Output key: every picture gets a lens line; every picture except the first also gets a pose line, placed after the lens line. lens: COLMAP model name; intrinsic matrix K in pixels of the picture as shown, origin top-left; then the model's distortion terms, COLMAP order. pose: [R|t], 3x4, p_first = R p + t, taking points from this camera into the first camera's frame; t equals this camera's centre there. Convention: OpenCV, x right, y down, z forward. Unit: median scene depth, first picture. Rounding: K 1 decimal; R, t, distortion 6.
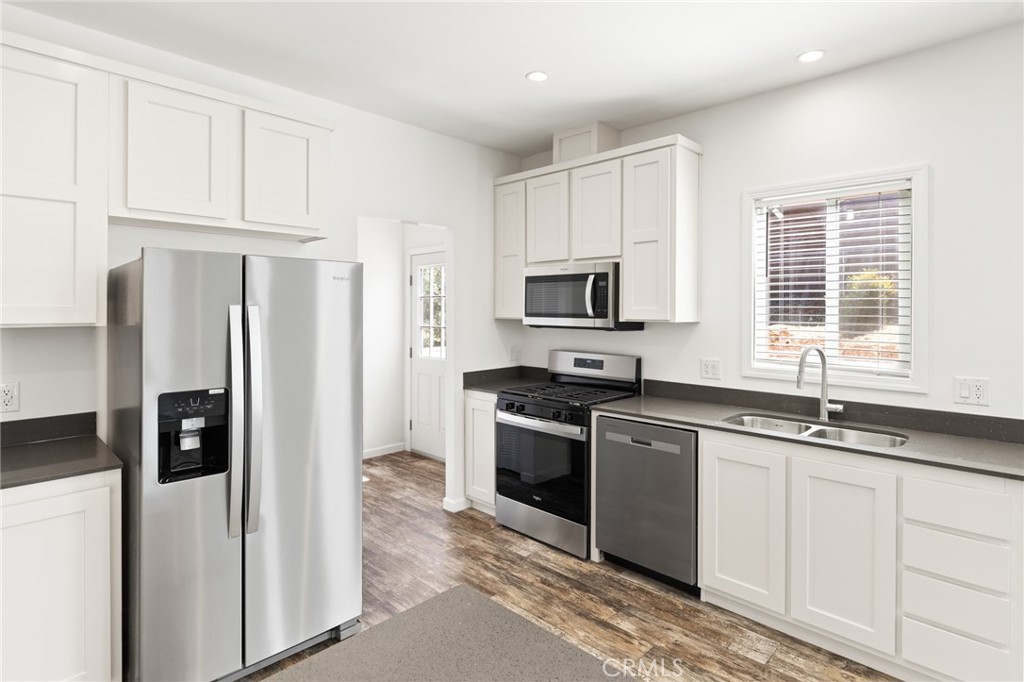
lens RADIAL K [[523.9, 0, 515.0], [0, 523.9, 312.8], [0, 0, 1]] dist [-0.012392, 0.000110]
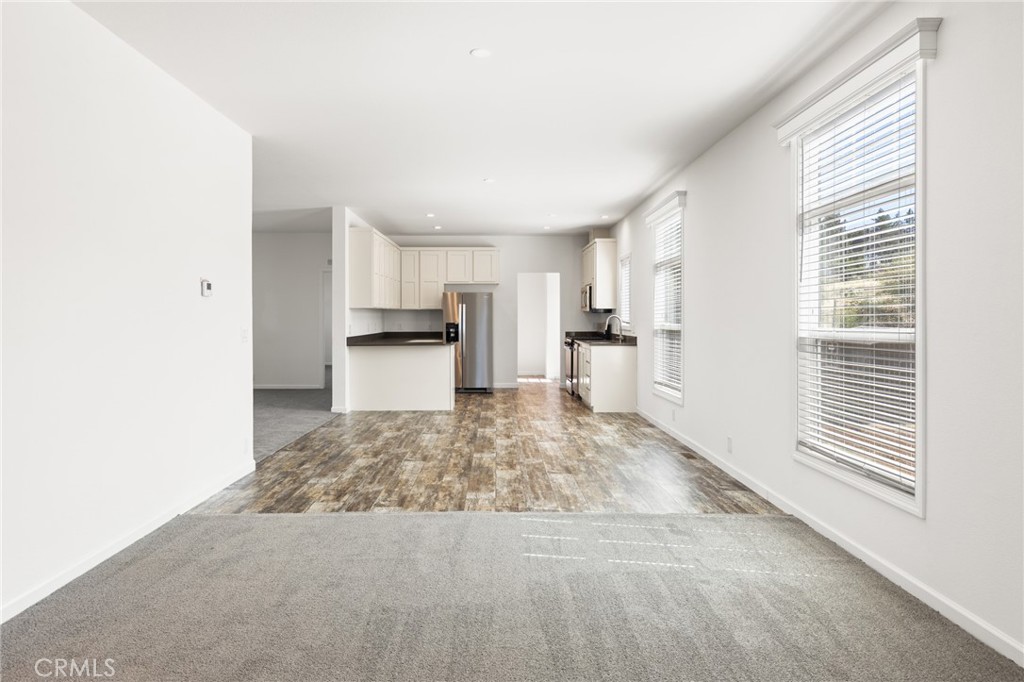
lens RADIAL K [[654.0, 0, 511.9], [0, 654.0, 319.9], [0, 0, 1]] dist [0.000968, 0.000191]
pose [[0.717654, -0.001993, -0.696397, 2.263826], [0.001858, 0.999998, -0.000948, 0.076516], [0.696397, -0.000613, 0.717656, -1.661574]]
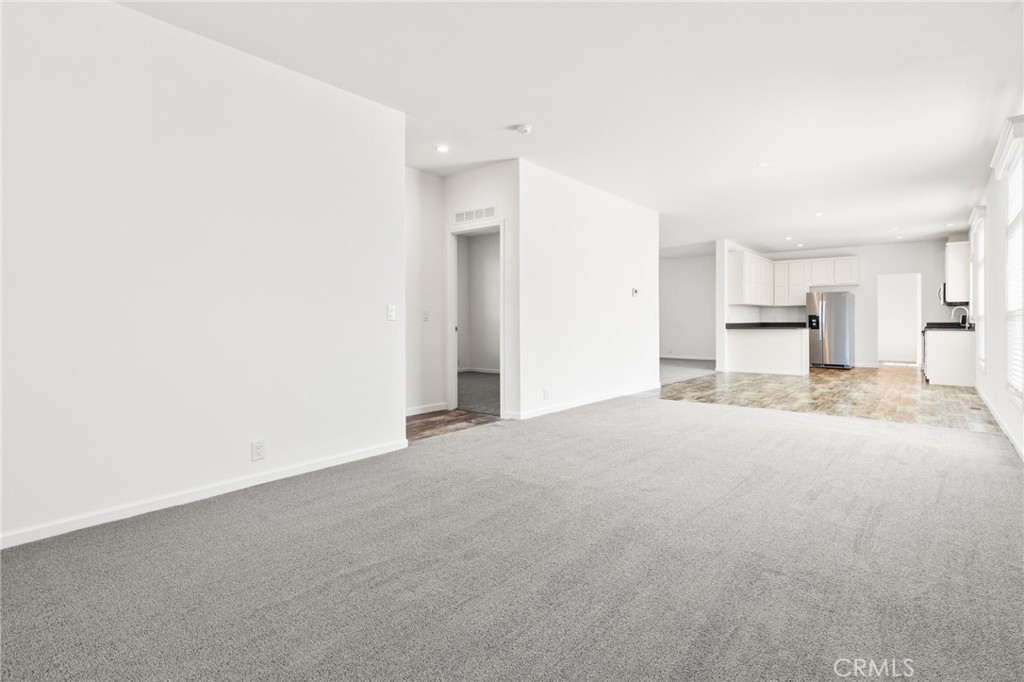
lens RADIAL K [[528.9, 0, 517.1], [0, 528.9, 317.8], [0, 0, 1]] dist [0.000521, 0.000055]
pose [[0.110057, -0.009159, -0.993883, 3.118810], [0.000444, 0.999958, -0.009166, 0.141005], [0.993925, 0.000568, 0.110056, -1.900009]]
